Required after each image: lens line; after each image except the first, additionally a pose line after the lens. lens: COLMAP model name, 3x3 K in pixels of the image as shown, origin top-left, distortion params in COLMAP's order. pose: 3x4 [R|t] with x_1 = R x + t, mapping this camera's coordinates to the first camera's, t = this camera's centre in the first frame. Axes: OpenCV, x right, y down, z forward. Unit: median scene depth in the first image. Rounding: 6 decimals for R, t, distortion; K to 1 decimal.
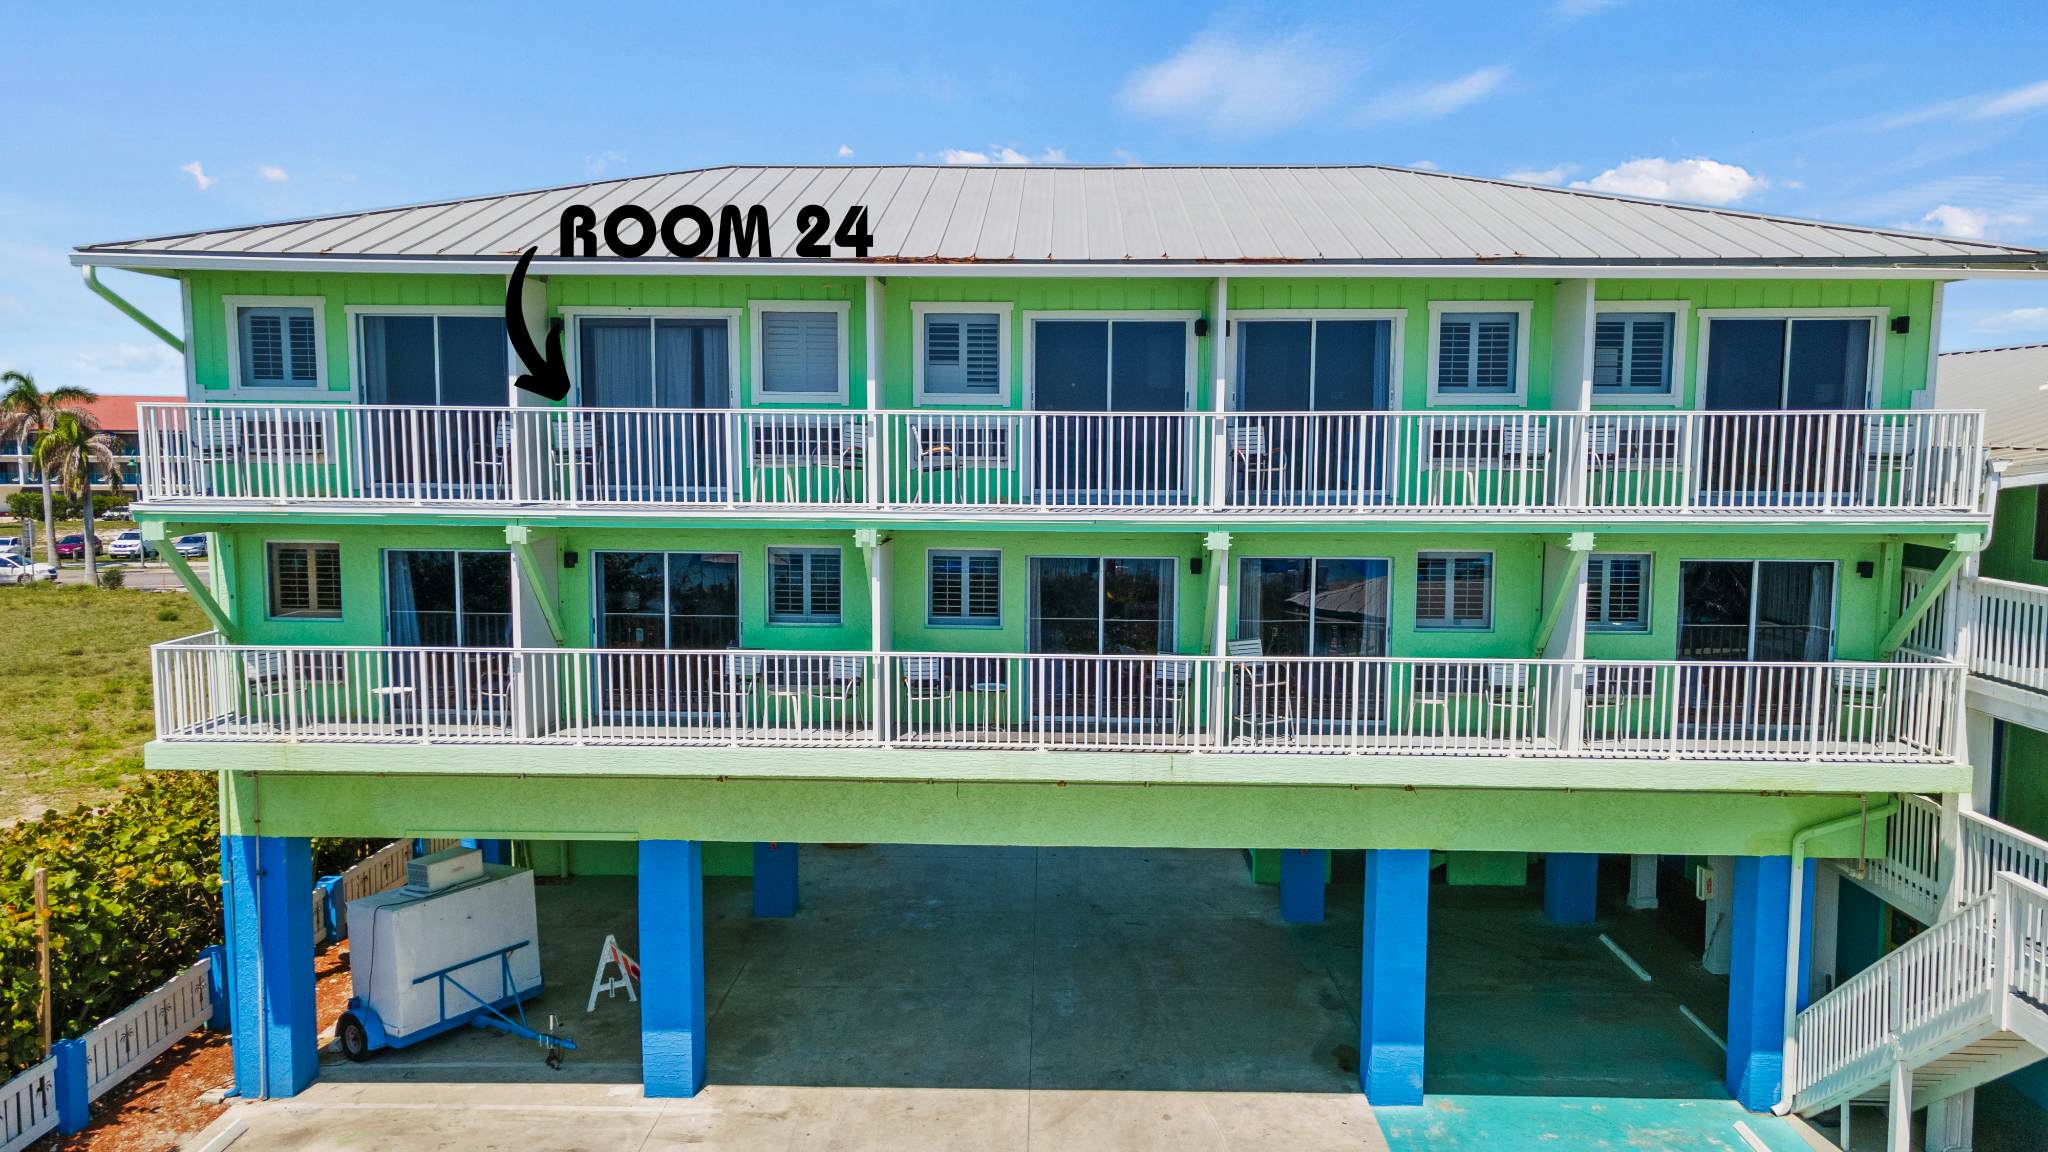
lens RADIAL K [[1443.4, 0, 1024.0], [0, 1443.4, 576.0], [0, 0, 1]] dist [0.051202, -0.002605]
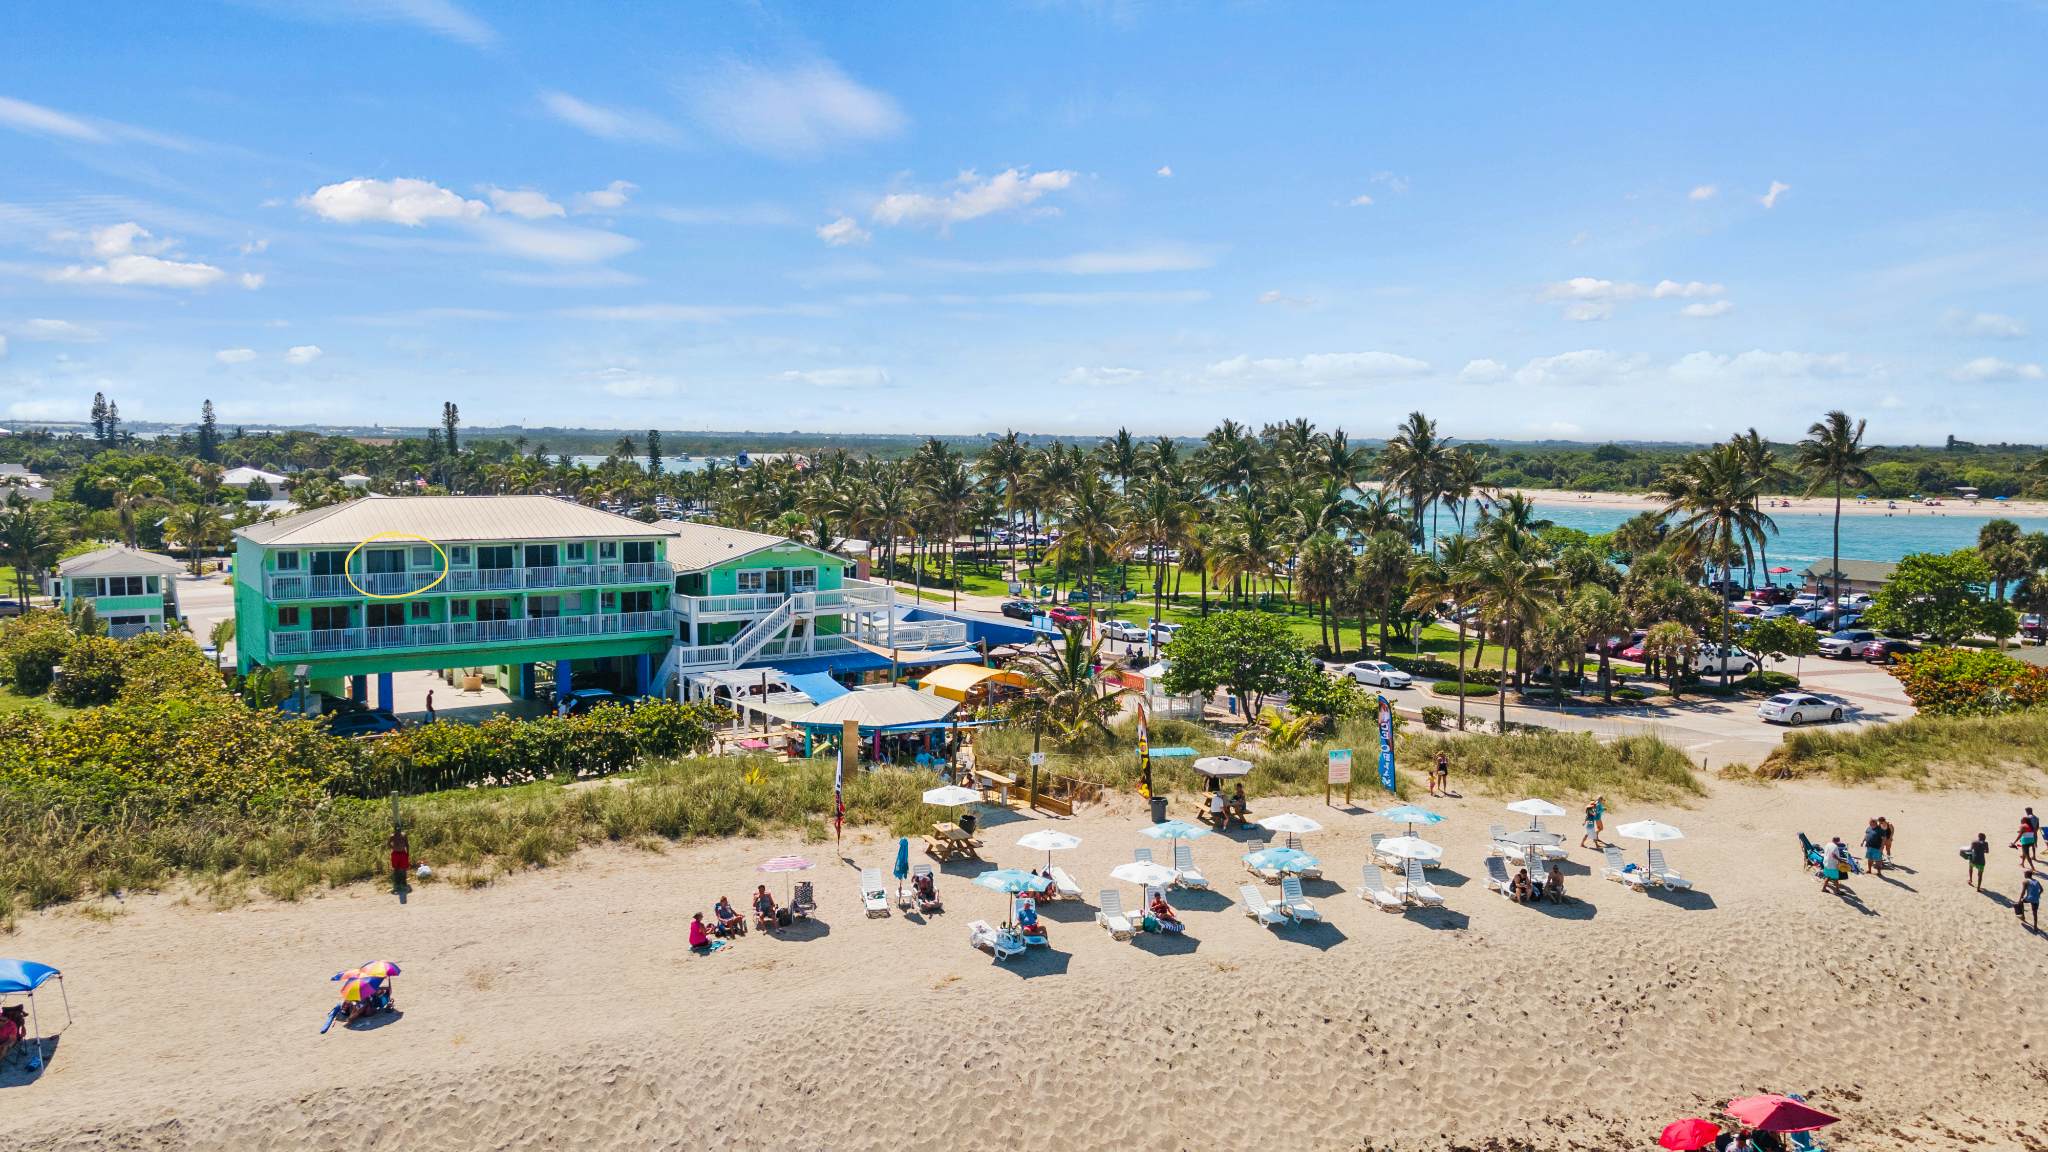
lens RADIAL K [[1443.4, 0, 1024.0], [0, 1443.4, 576.0], [0, 0, 1]] dist [0.051202, -0.002605]
pose [[0.817690, -0.062426, 0.572264, -1.199998], [0.052208, 0.998048, 0.034276, -0.162310], [-0.573287, 0.001850, 0.819353, -3.694375]]
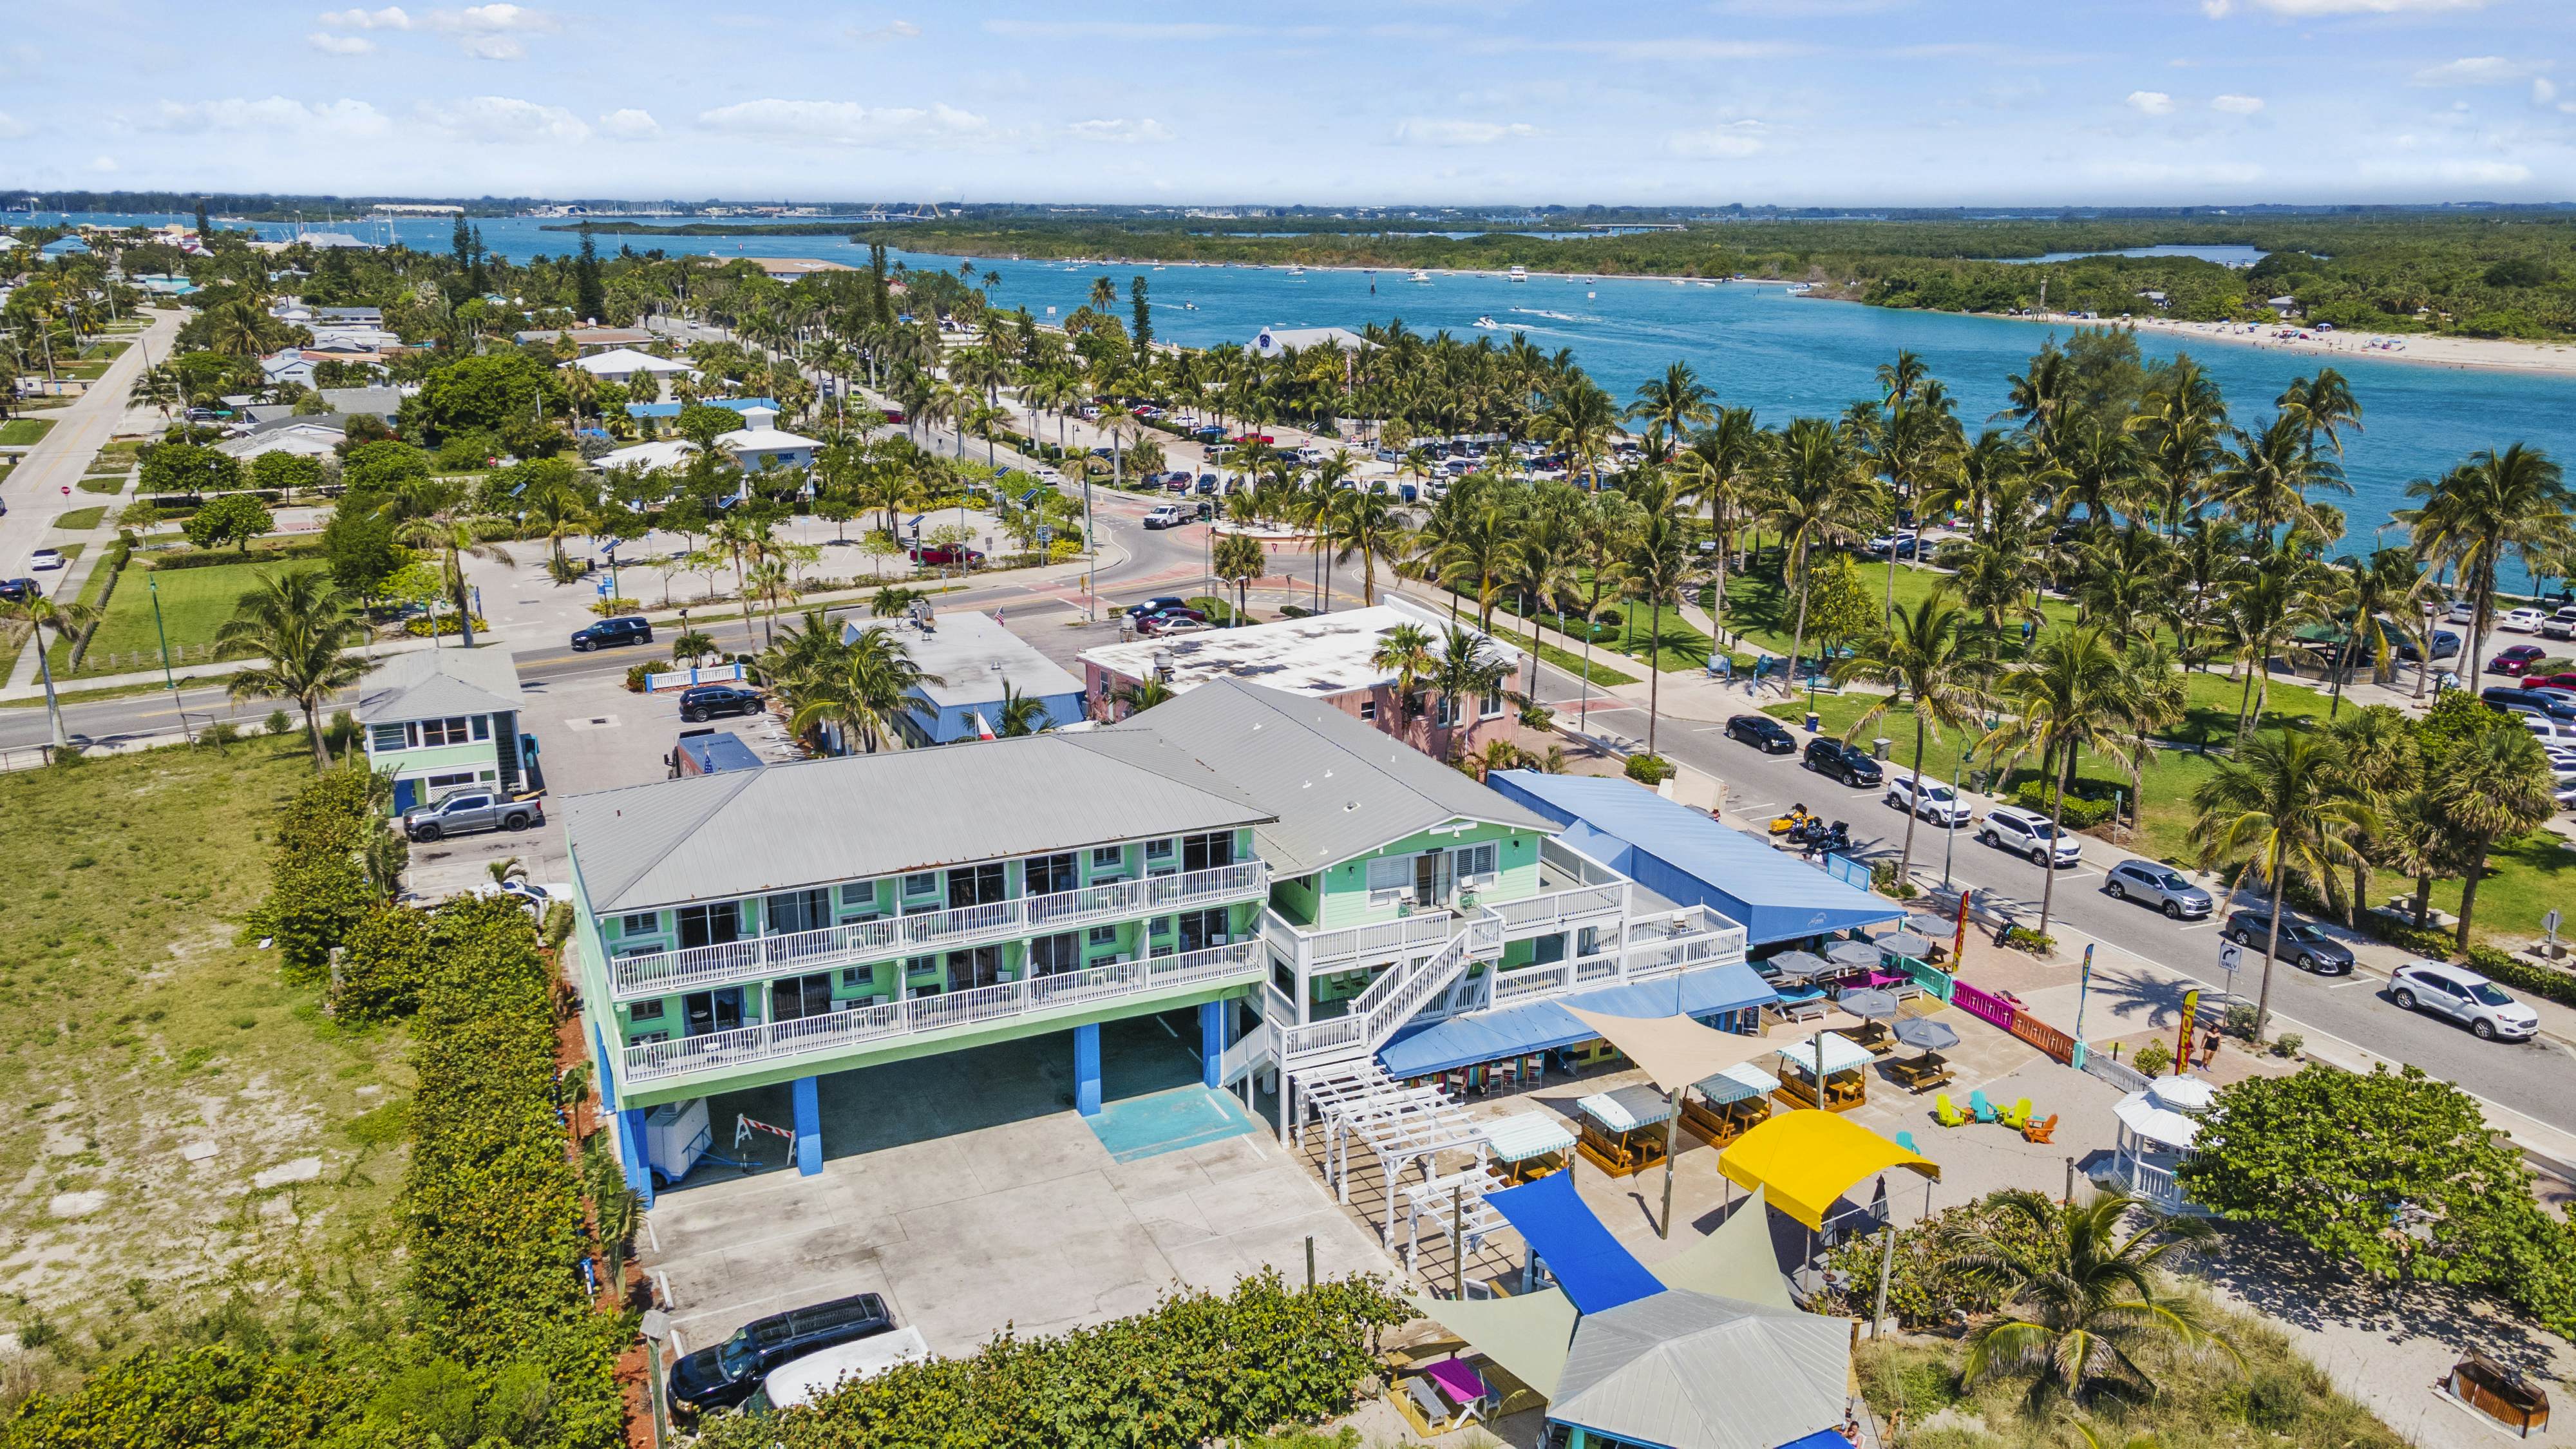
lens RADIAL K [[1815.5, 0, 1288.0], [0, 1815.5, 724.5], [0, 0, 1]] dist [0.051202, -0.002605]
pose [[0.898777, -0.127025, 0.419601, -0.788851], [0.042920, 0.978001, 0.204135, -1.078003], [-0.436300, -0.165463, 0.884457, -2.146051]]
